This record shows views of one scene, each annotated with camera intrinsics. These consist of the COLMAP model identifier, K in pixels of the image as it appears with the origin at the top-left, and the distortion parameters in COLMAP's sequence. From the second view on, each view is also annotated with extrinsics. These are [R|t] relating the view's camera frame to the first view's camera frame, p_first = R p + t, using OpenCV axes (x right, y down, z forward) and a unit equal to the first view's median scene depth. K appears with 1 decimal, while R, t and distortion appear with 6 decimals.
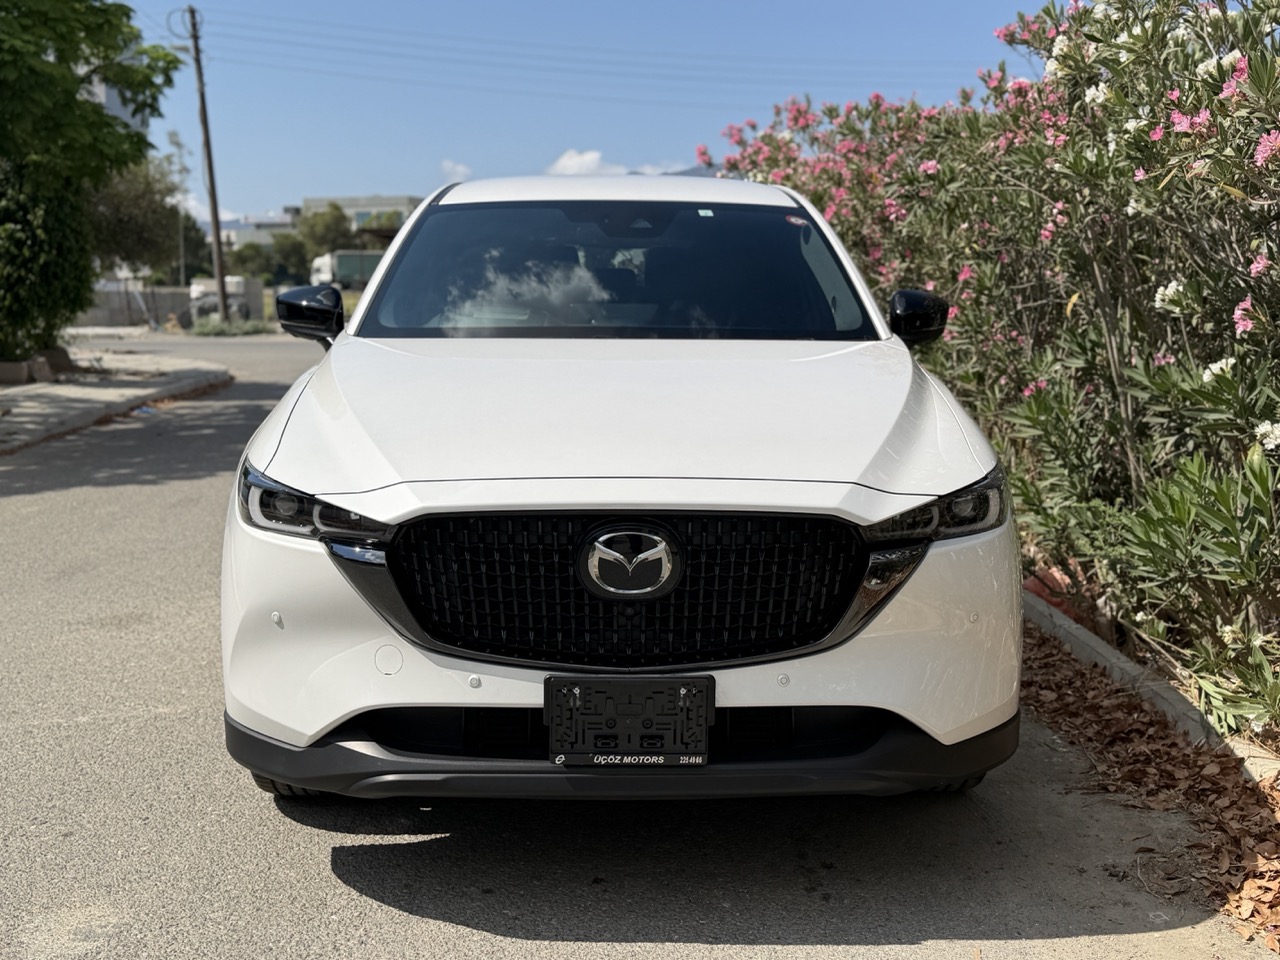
lens RADIAL K [[1494.8, 0, 640.0], [0, 1494.8, 480.0], [0, 0, 1]] dist [0.025907, -0.011168]
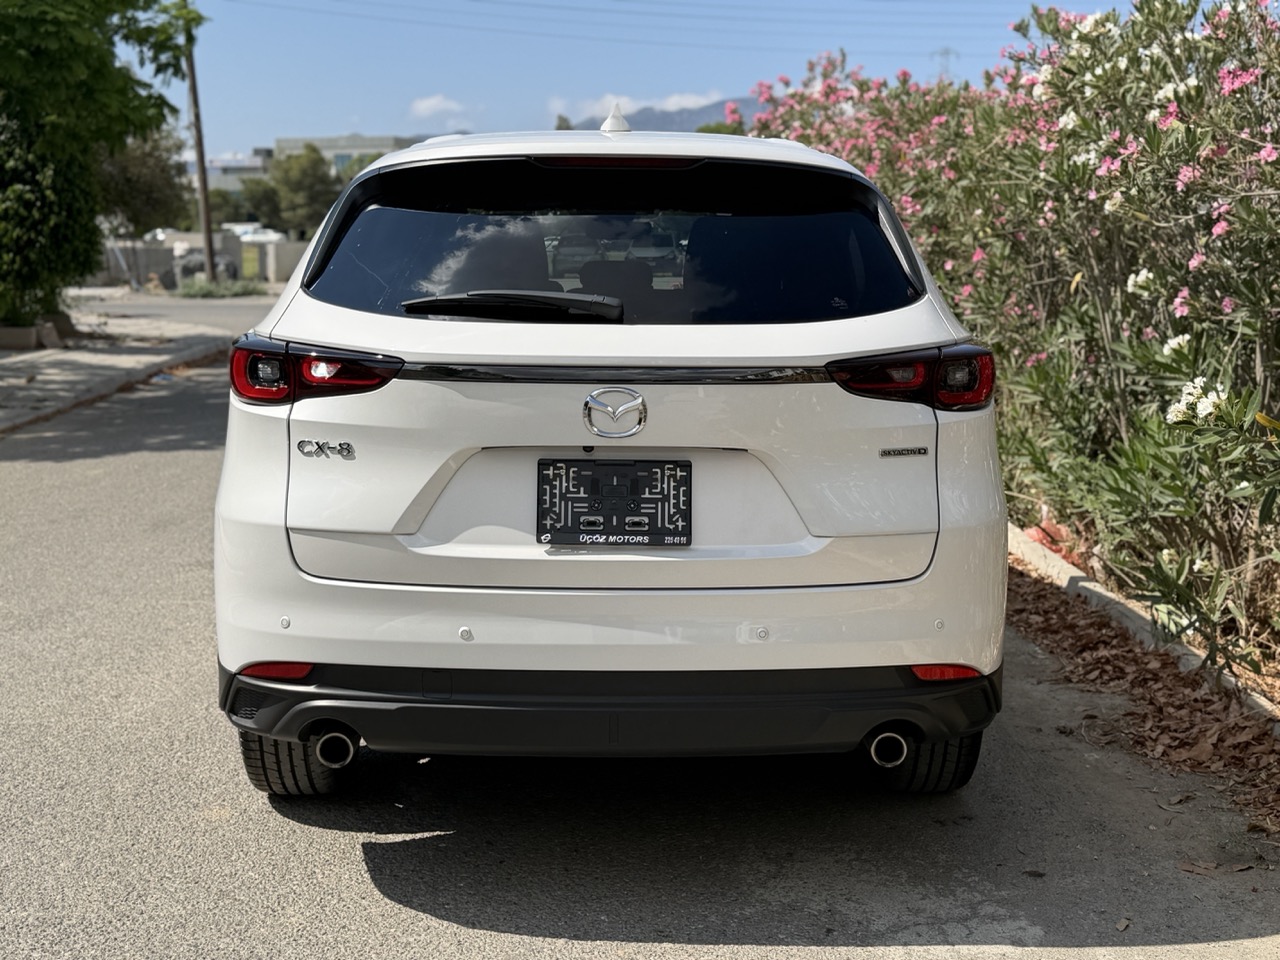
lens RADIAL K [[1894.9, 0, 640.0], [0, 1894.9, 480.0], [0, 0, 1]] dist [0.224216, -0.767695]
pose [[0.999997, 0.001734, 0.001879, -0.034527], [-0.001745, 0.999983, 0.005599, 0.020290], [-0.001869, -0.005603, 0.999983, -0.401614]]
